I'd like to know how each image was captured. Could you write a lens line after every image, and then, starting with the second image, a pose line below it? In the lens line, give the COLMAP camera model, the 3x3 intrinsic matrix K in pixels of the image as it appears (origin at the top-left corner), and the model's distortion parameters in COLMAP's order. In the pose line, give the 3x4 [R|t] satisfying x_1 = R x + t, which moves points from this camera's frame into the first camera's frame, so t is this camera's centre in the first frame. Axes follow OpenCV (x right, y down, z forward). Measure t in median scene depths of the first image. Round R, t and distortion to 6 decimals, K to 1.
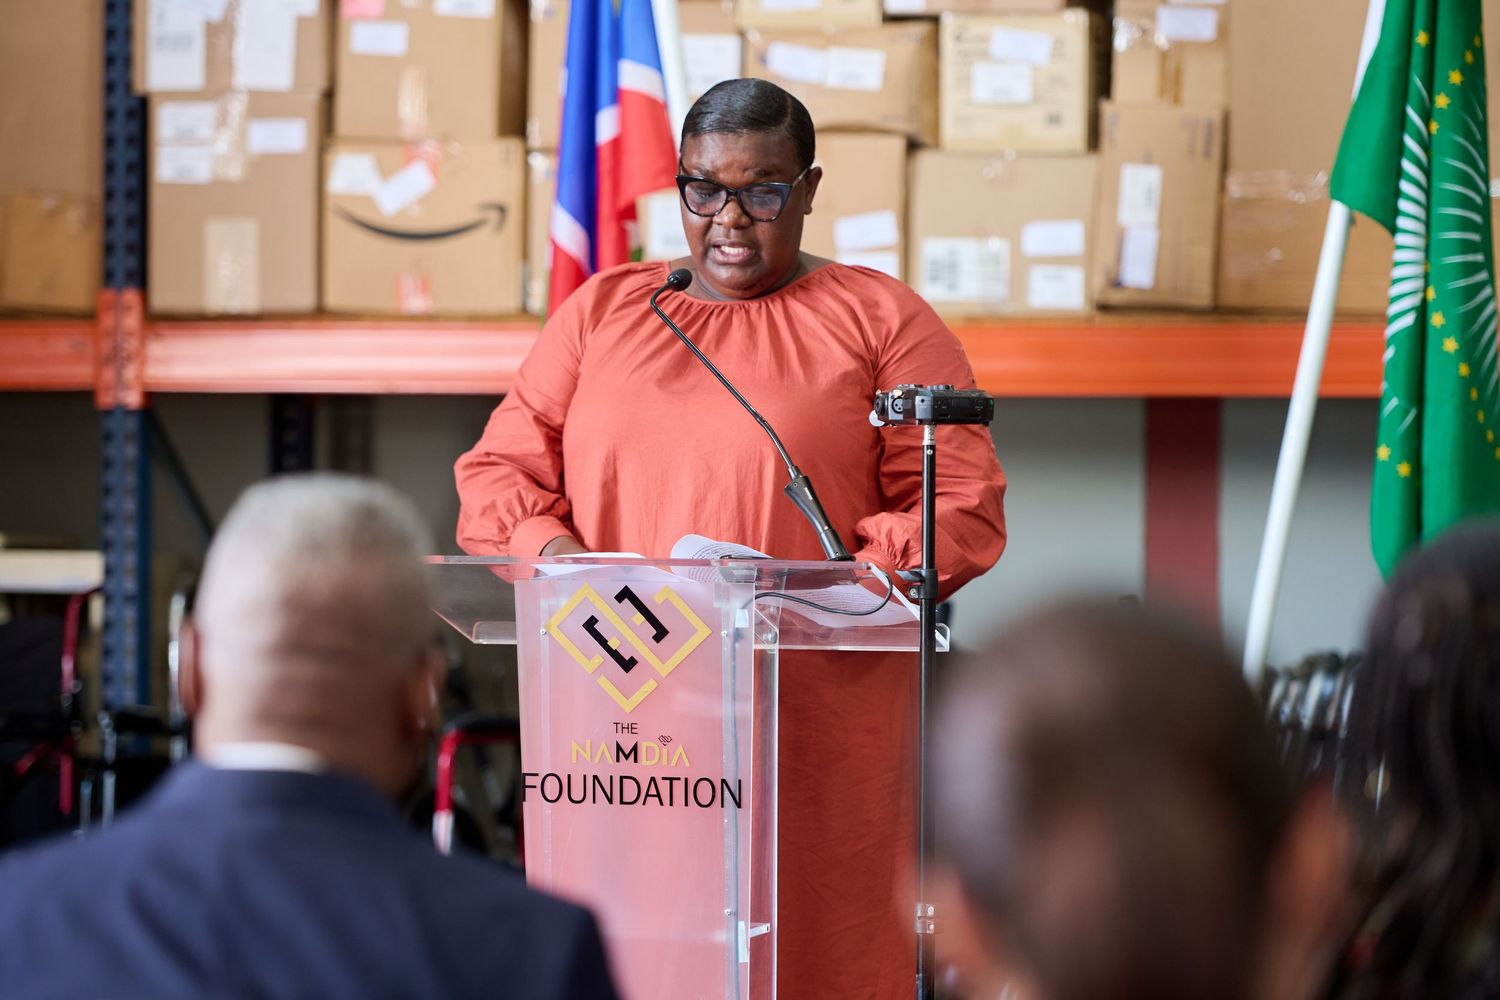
lens RADIAL K [[5796.3, 0, 750.0], [0, 5796.3, 500.0], [0, 0, 1]] dist [-0.124457, 2.477679]
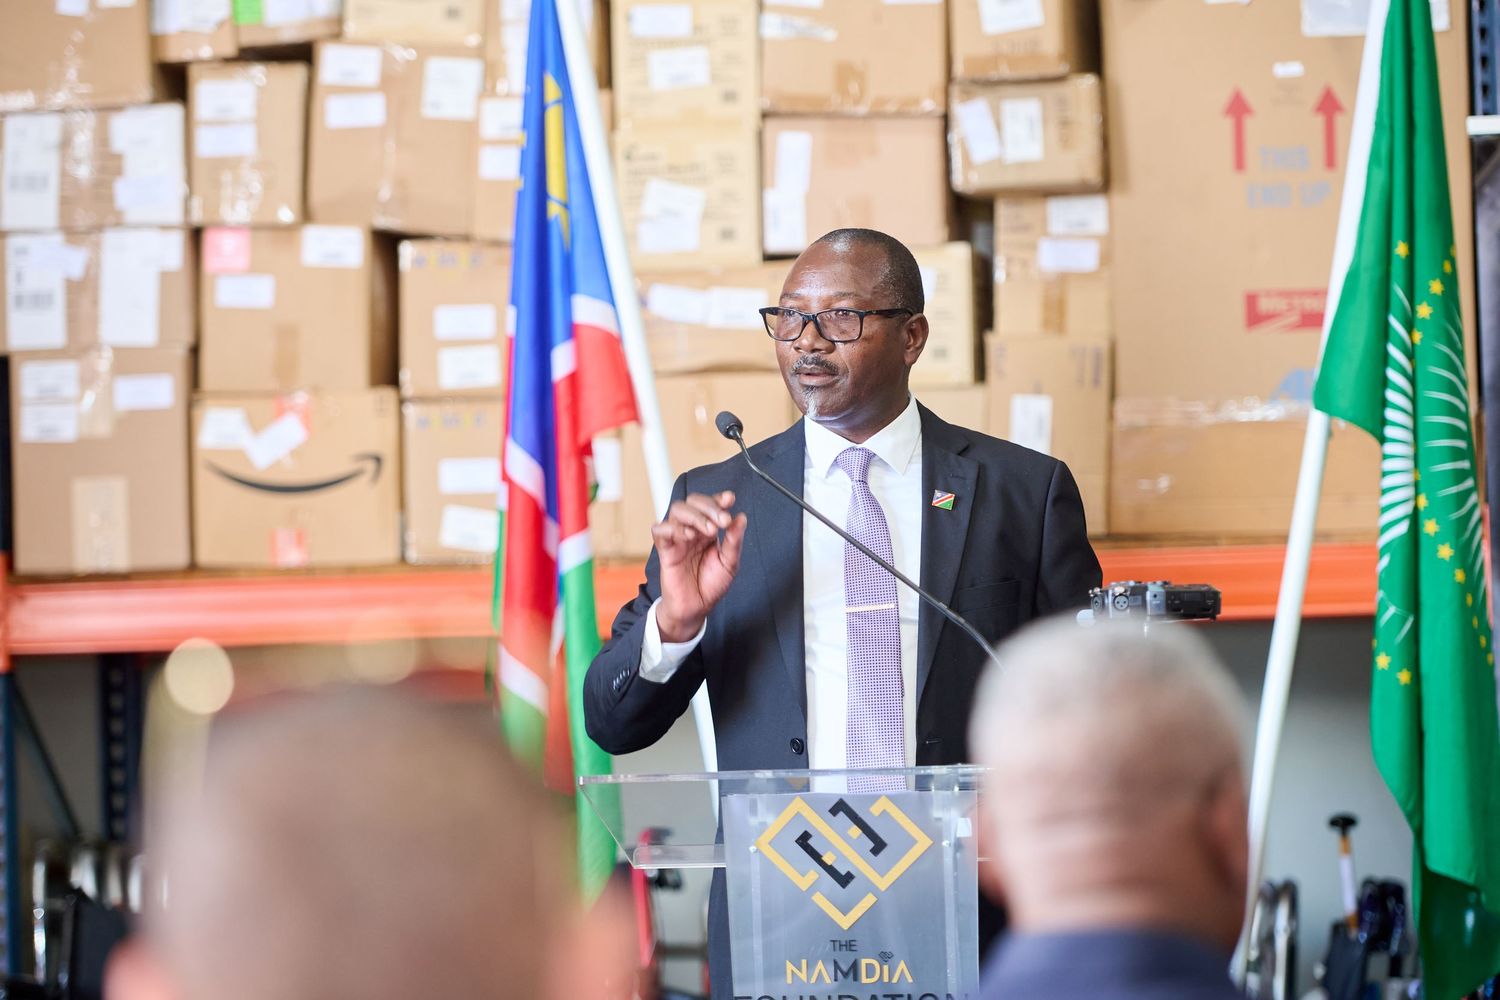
lens RADIAL K [[5524.2, 0, 750.0], [0, 5524.2, 500.0], [0, 0, 1]] dist [-0.010187, -2.137836]
pose [[0.992245, -0.028240, 0.121050, -0.113936], [0.034660, 0.998084, -0.051261, 0.009161], [-0.119370, 0.055059, 0.991322, 0.063580]]
